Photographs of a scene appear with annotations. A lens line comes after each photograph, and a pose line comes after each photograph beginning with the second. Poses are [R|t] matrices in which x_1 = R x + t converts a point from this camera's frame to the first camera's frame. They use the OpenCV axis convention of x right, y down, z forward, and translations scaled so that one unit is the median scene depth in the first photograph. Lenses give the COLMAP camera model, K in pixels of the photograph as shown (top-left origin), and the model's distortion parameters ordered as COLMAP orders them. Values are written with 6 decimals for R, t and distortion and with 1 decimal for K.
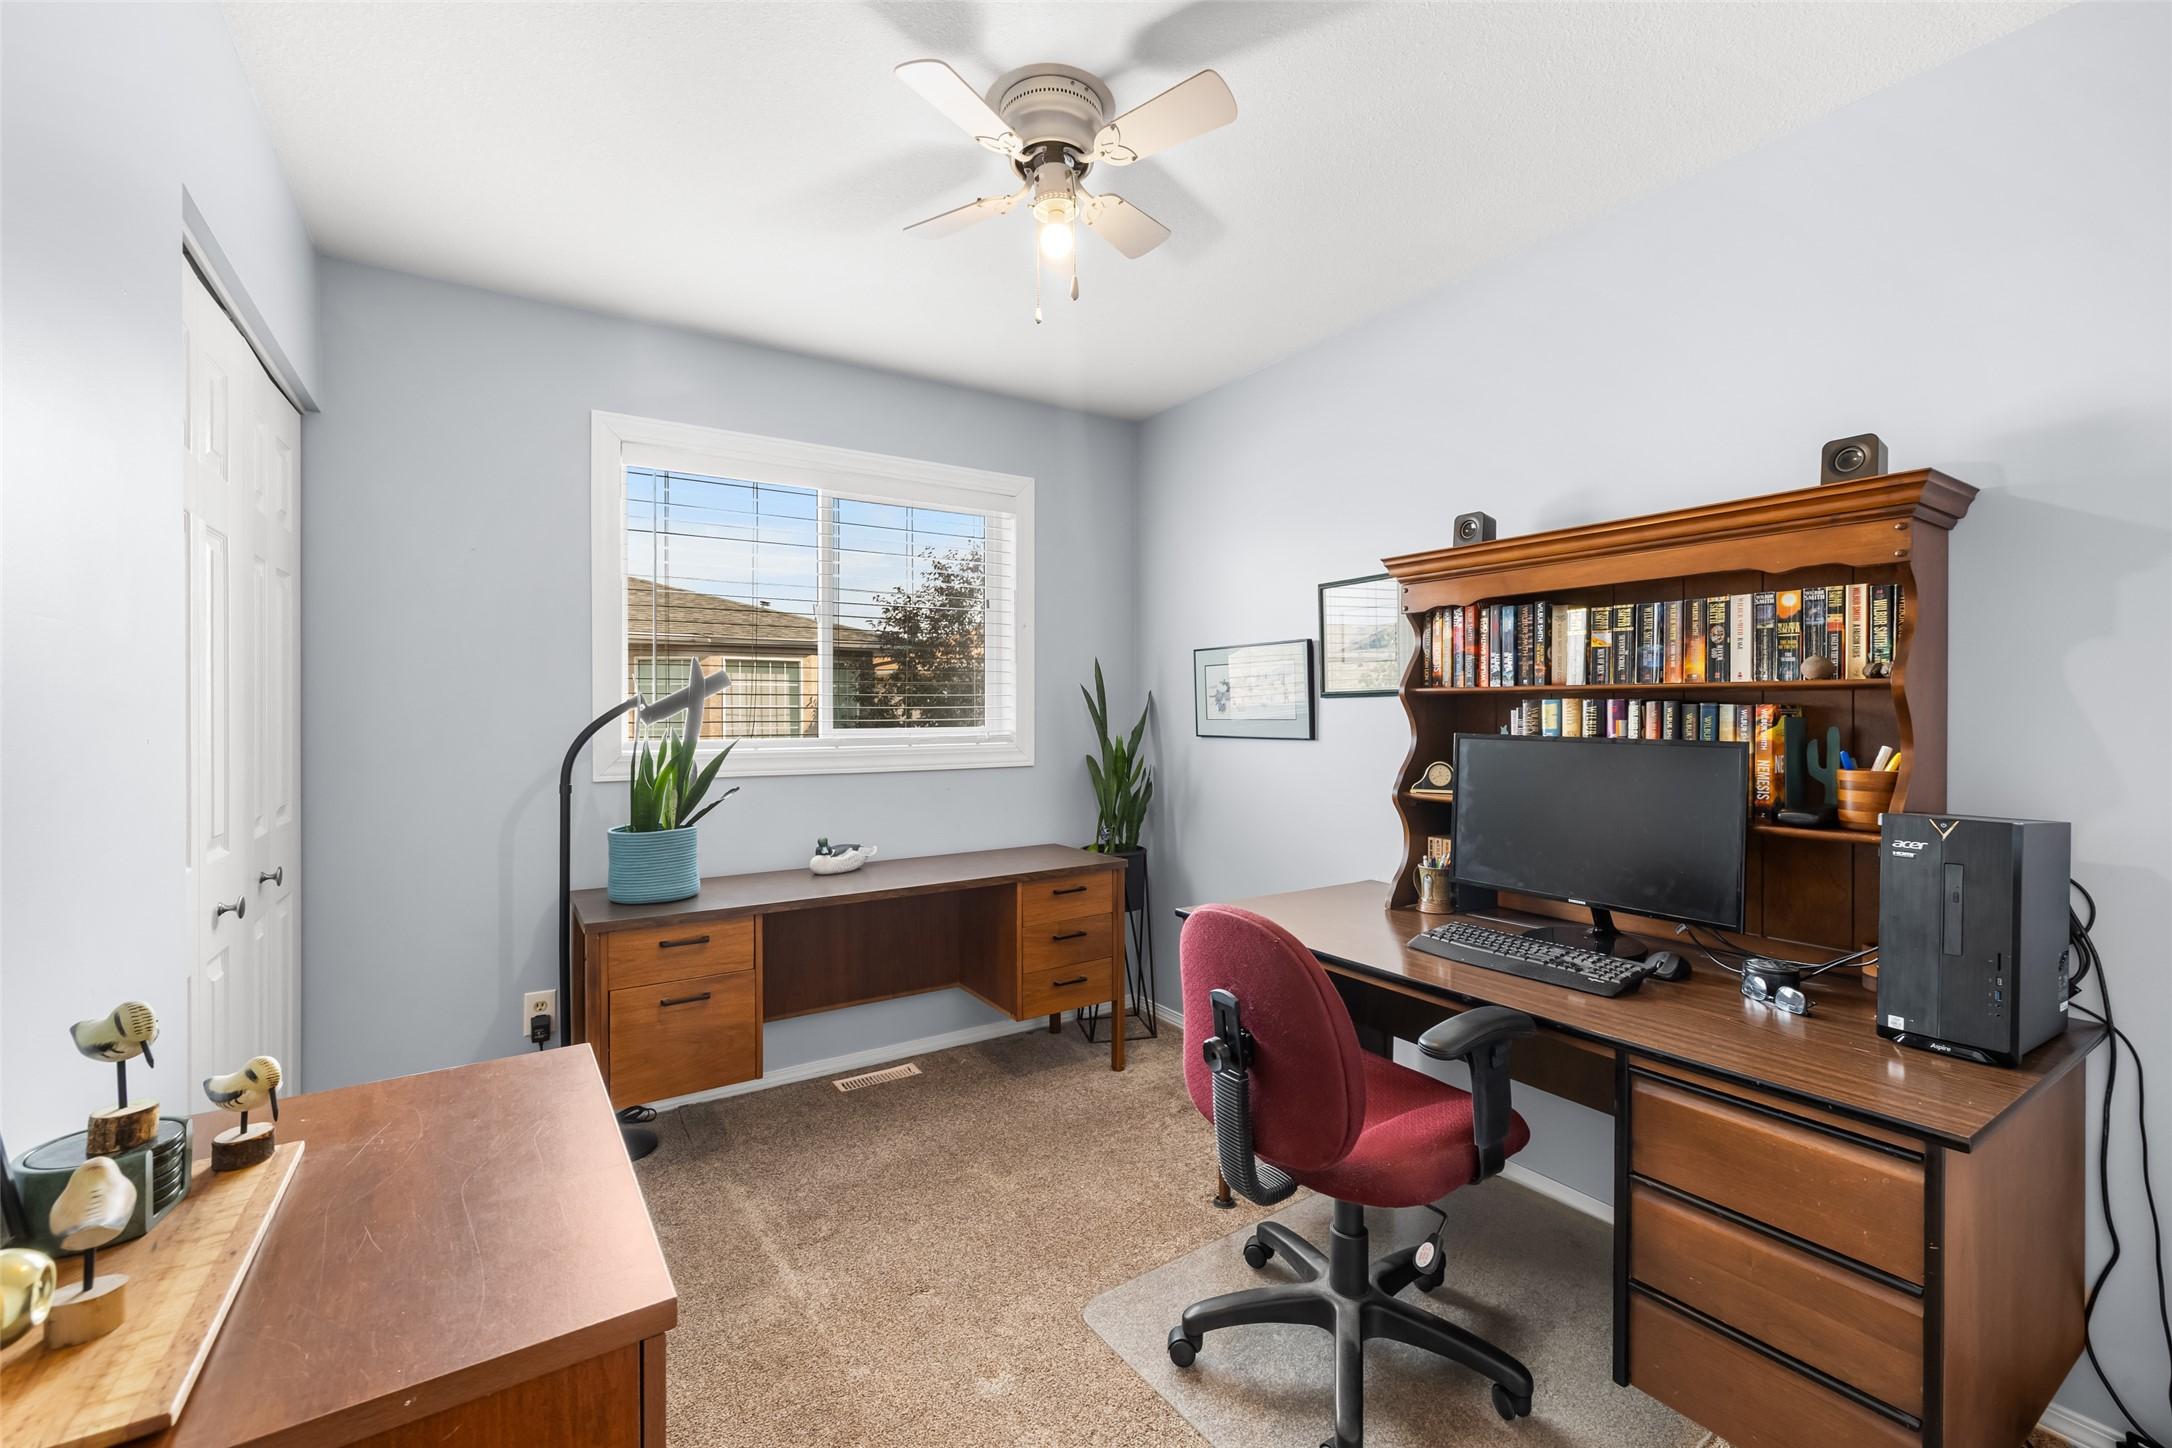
lens RADIAL K [[906.0, 0, 1091.3], [0, 906.0, 716.1], [0, 0, 1]] dist [0.002091, 0.000186]
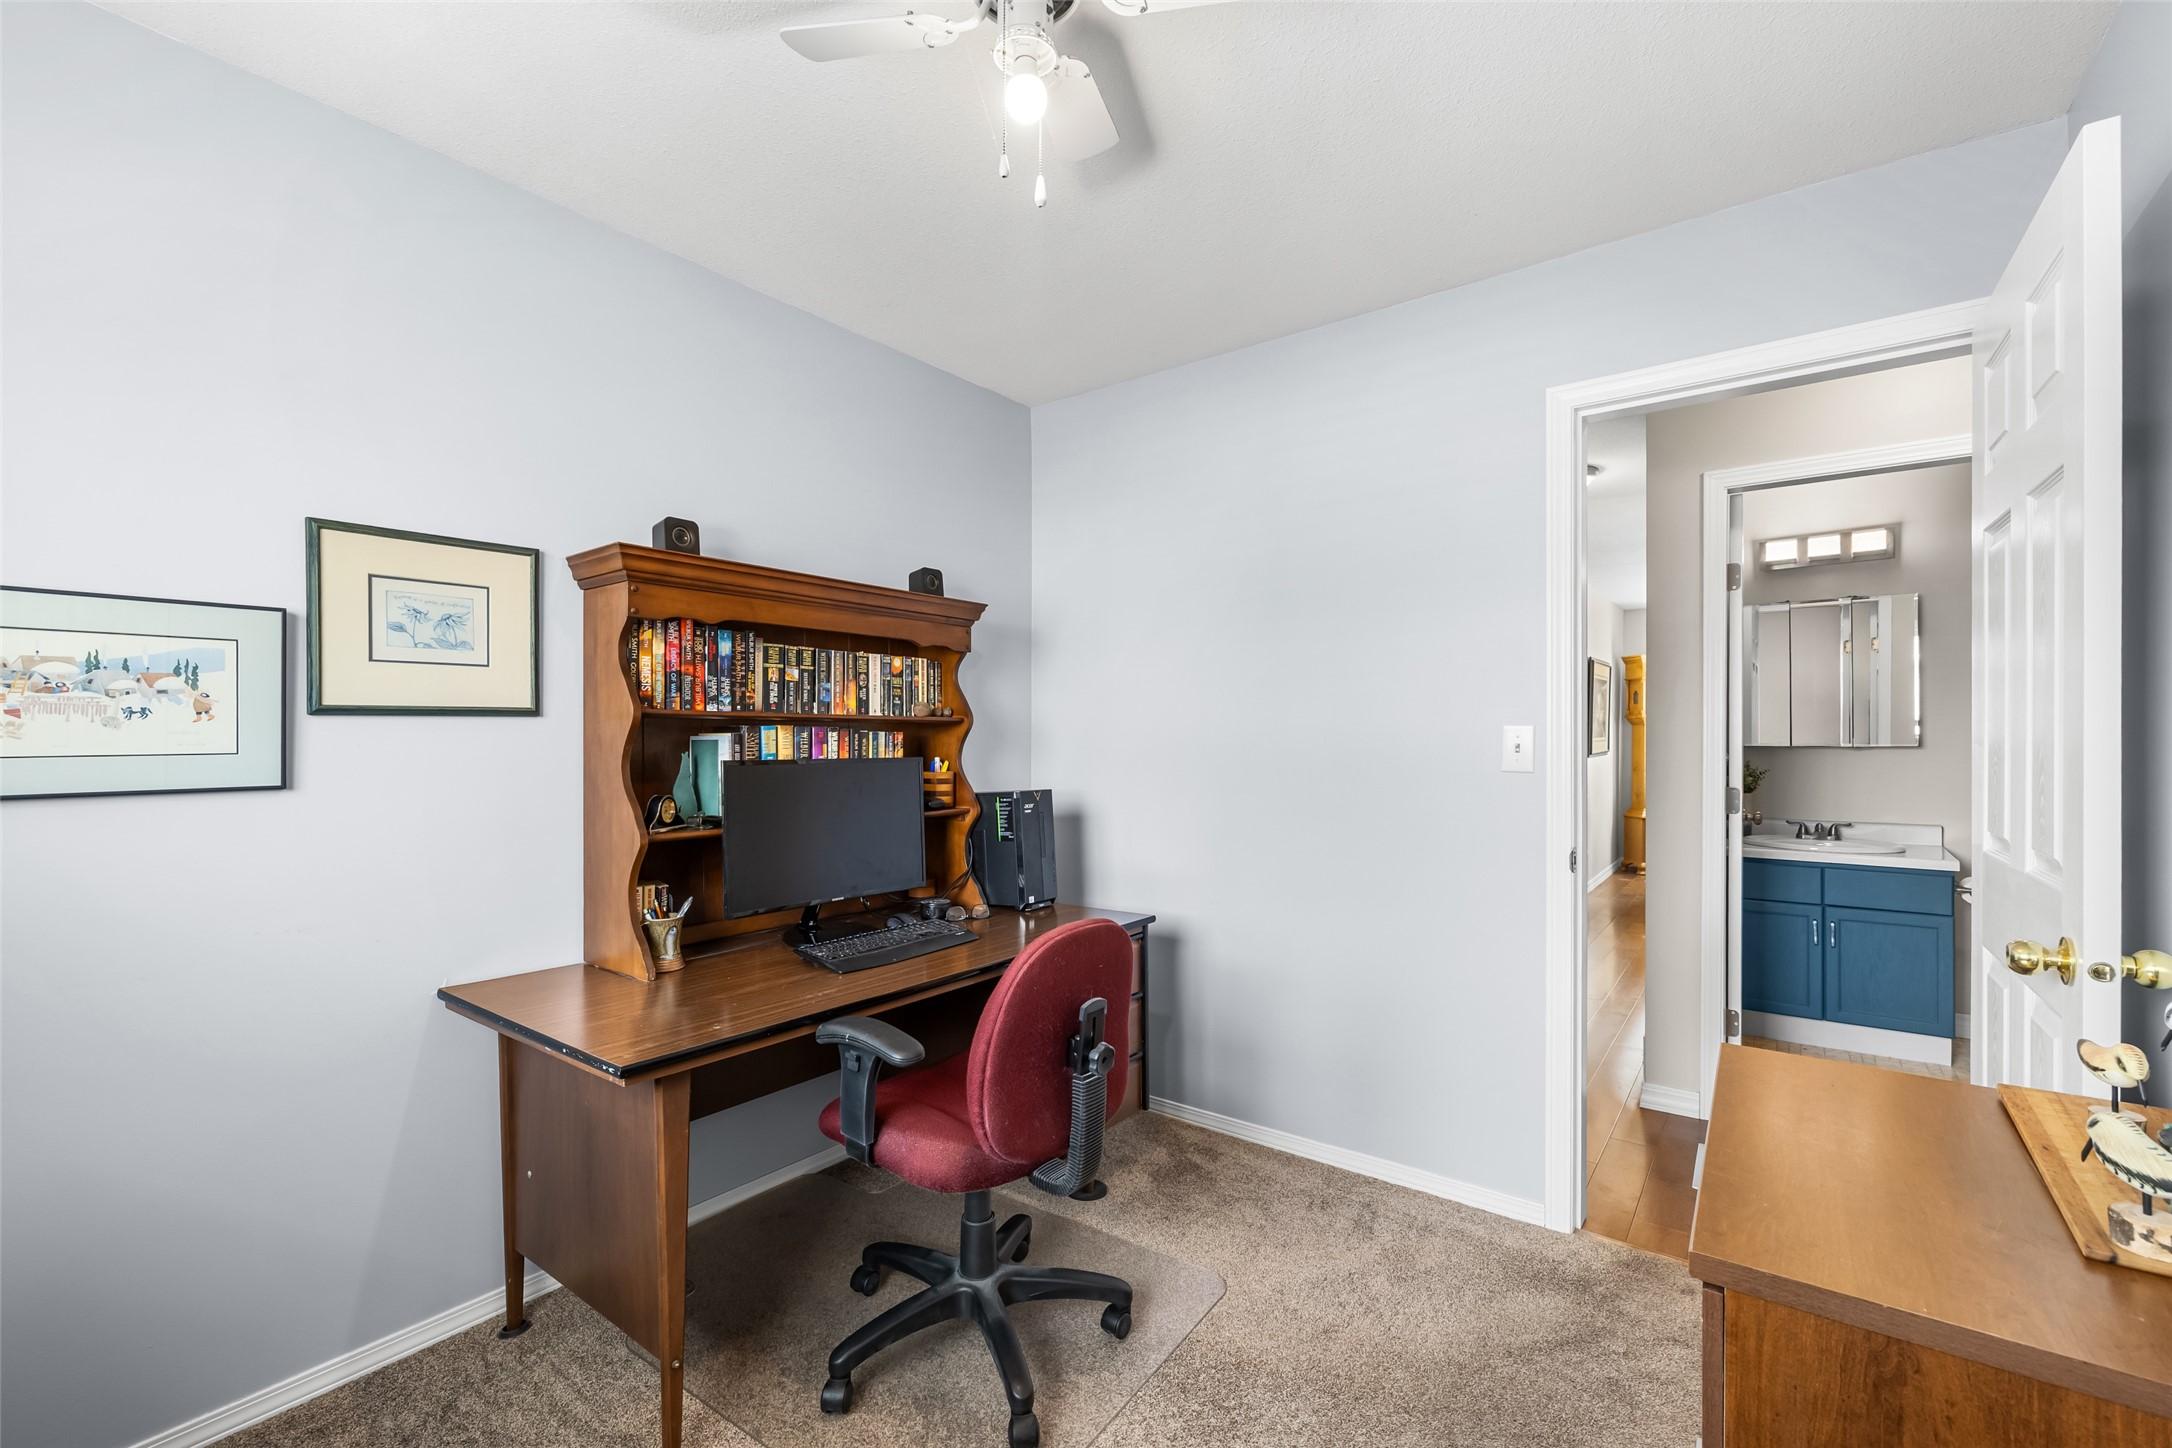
lens RADIAL K [[906.0, 0, 1083.0], [0, 906.0, 737.3], [0, 0, 1]] dist [0.002091, 0.000186]
pose [[-0.313676, -0.003422, 0.949524, -0.636492], [0.004093, 0.999979, 0.004955, -0.008859], [-0.949521, 0.005441, -0.313656, 1.005782]]
